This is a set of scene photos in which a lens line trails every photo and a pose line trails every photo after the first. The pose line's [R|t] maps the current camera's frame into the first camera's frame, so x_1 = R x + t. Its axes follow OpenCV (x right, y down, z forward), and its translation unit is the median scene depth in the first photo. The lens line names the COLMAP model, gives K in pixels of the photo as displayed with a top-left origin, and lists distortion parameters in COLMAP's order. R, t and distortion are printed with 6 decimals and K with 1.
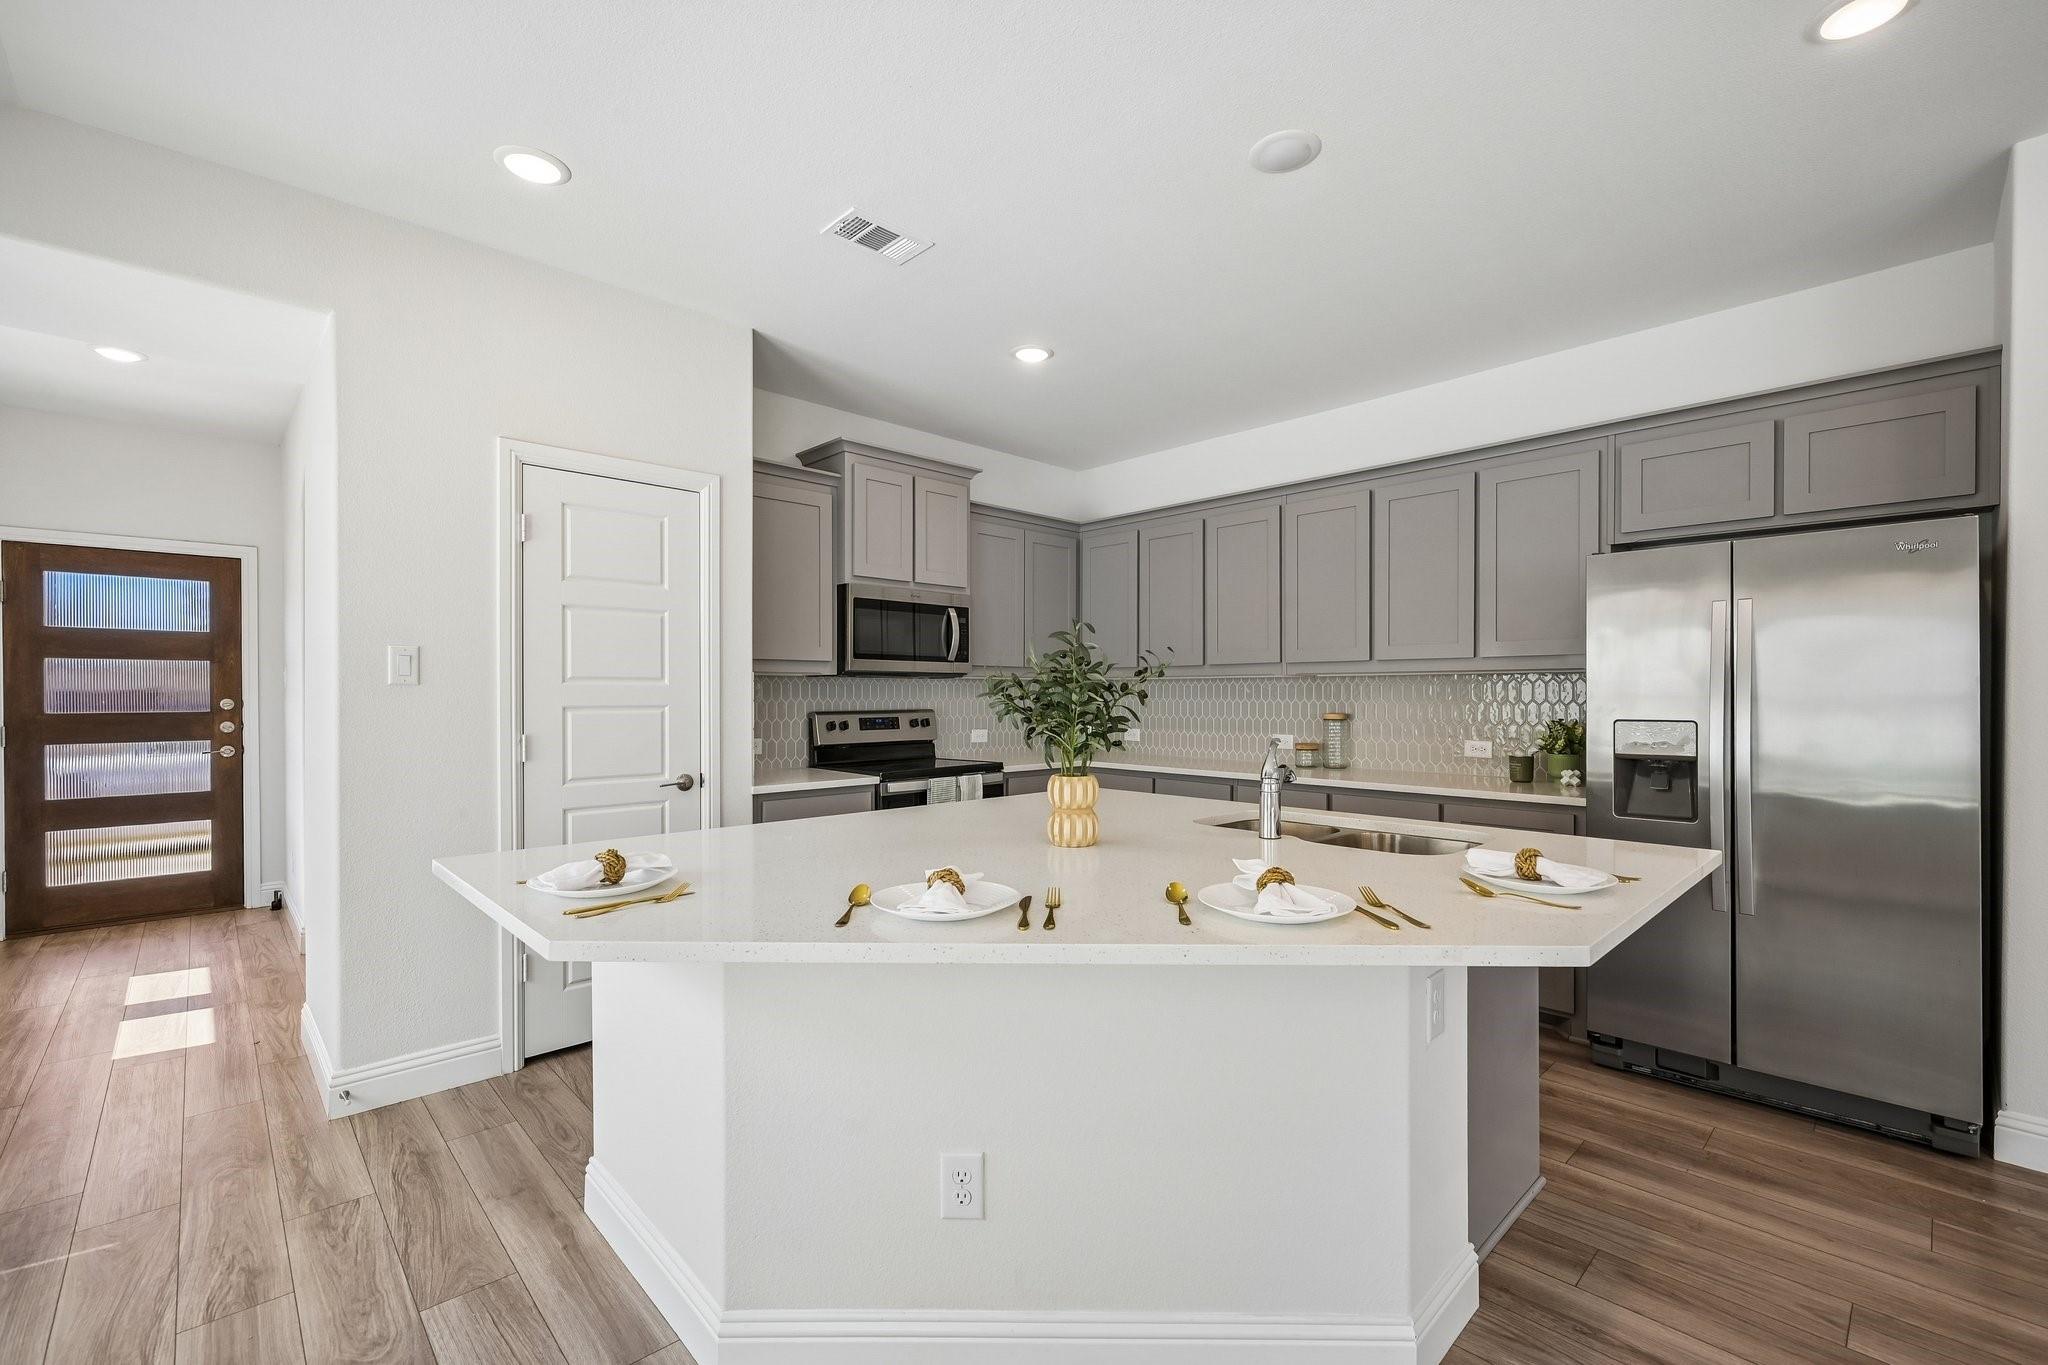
lens RADIAL K [[865.2, 0, 1027.6], [0, 865.2, 701.0], [0, 0, 1]] dist [-0.000296, 0.000661]
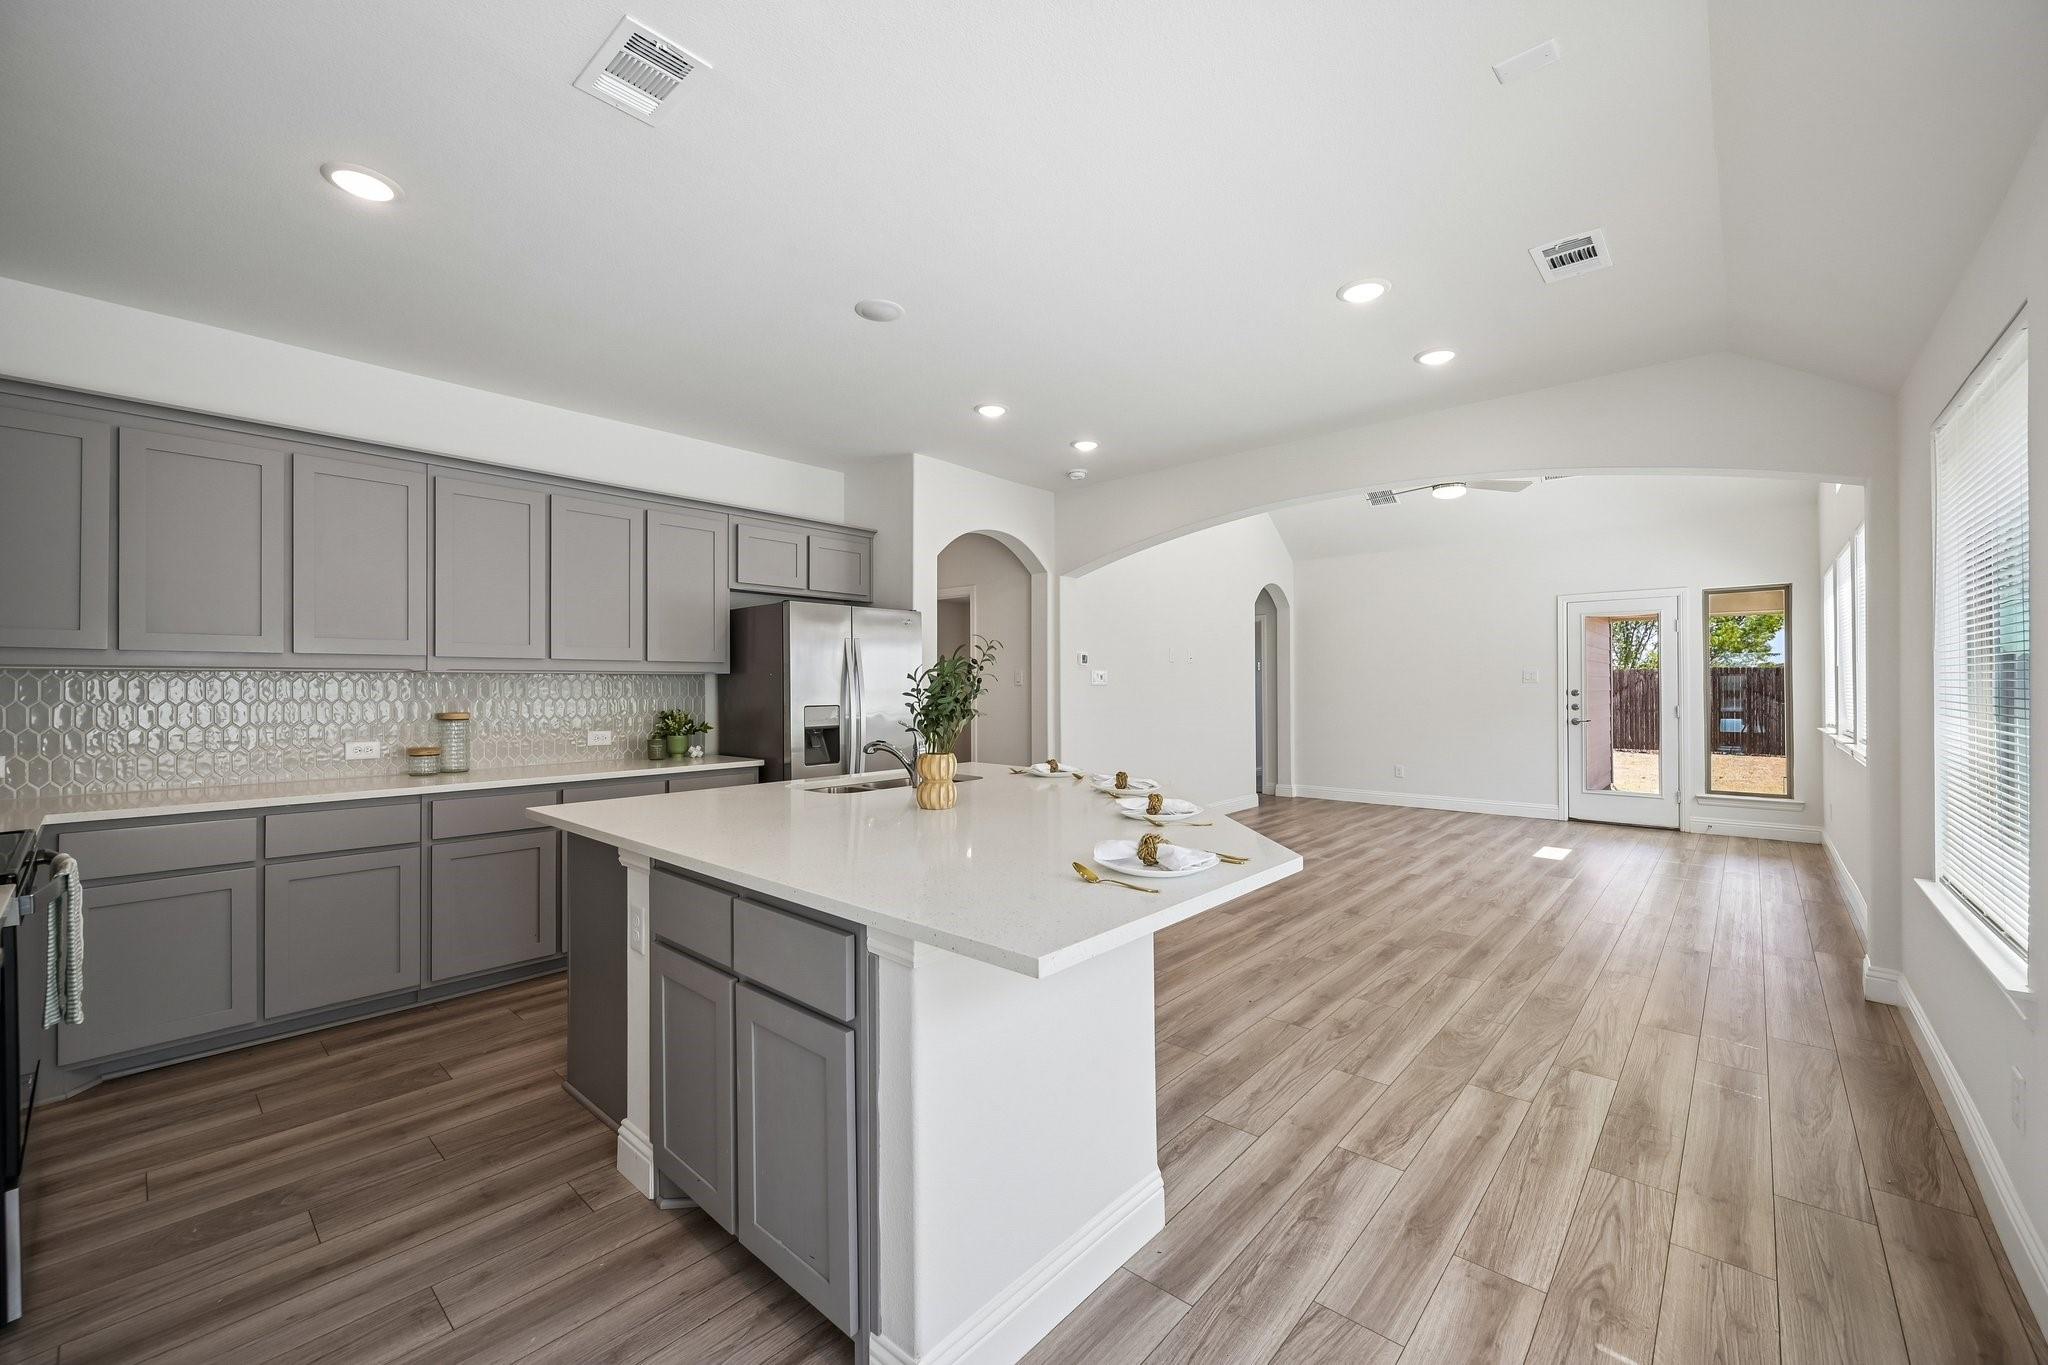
lens RADIAL K [[811.4, 0, 1027.3], [0, 811.4, 682.7], [0, 0, 1]] dist [-0.000024, -0.000145]
pose [[-0.078186, 0.006949, 0.996915, -0.550991], [0.013716, 0.999889, -0.005894, -0.004630], [-0.996844, 0.013213, -0.078272, 0.455648]]
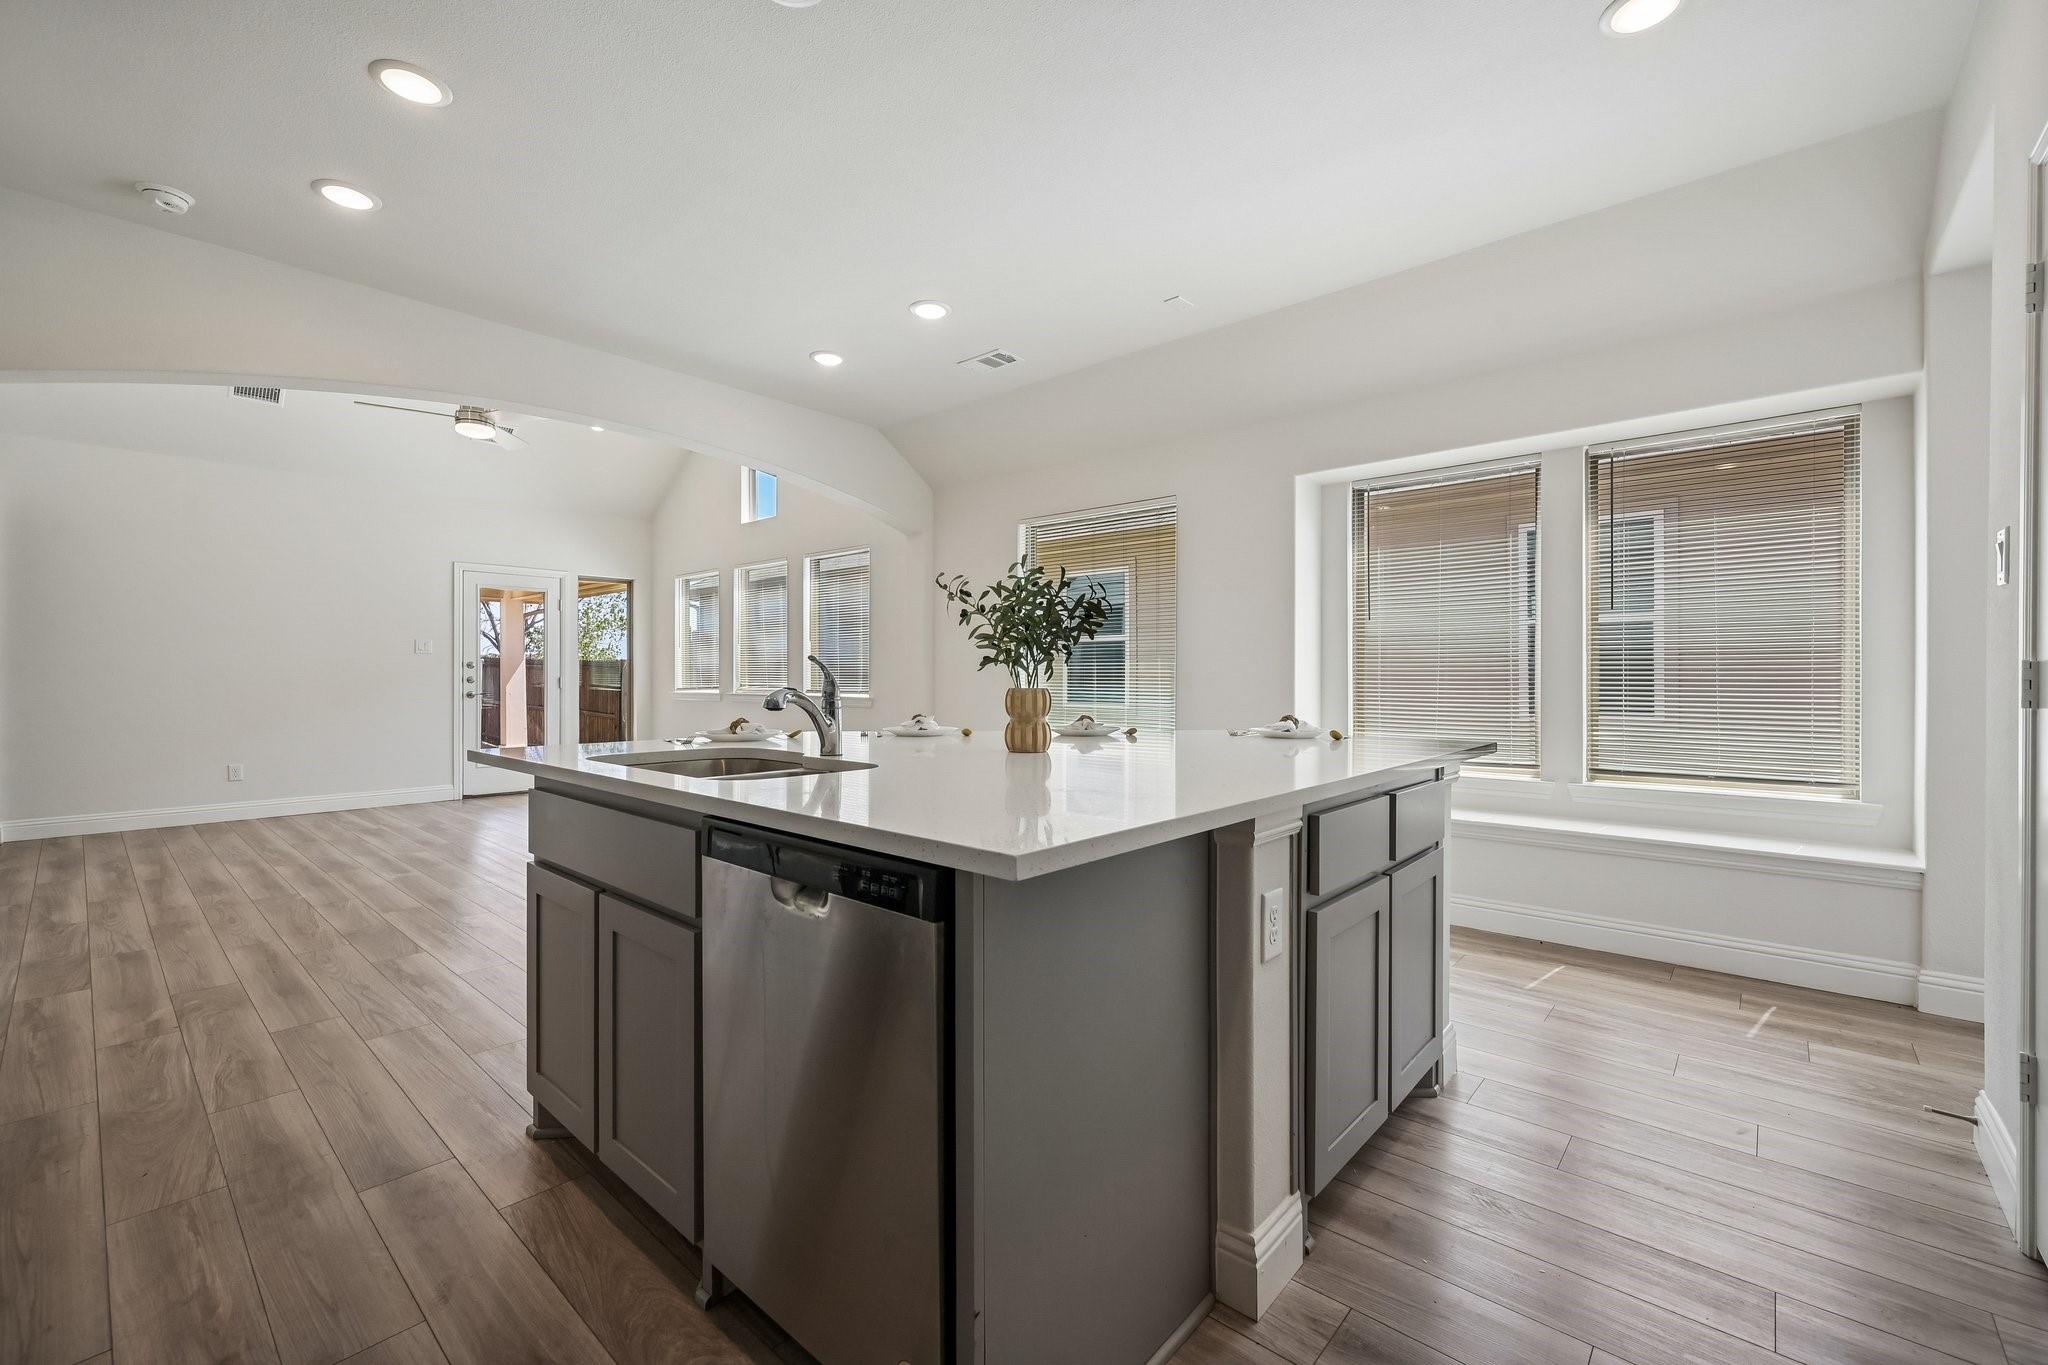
lens RADIAL K [[865.2, 0, 1027.7], [0, 865.2, 678.5], [0, 0, 1]] dist [-0.000296, 0.000661]
pose [[-0.997653, 0.002545, -0.068431, 0.064567], [0.001708, 0.999923, 0.012291, 0.030153], [0.068457, 0.012145, -0.997580, 0.993709]]
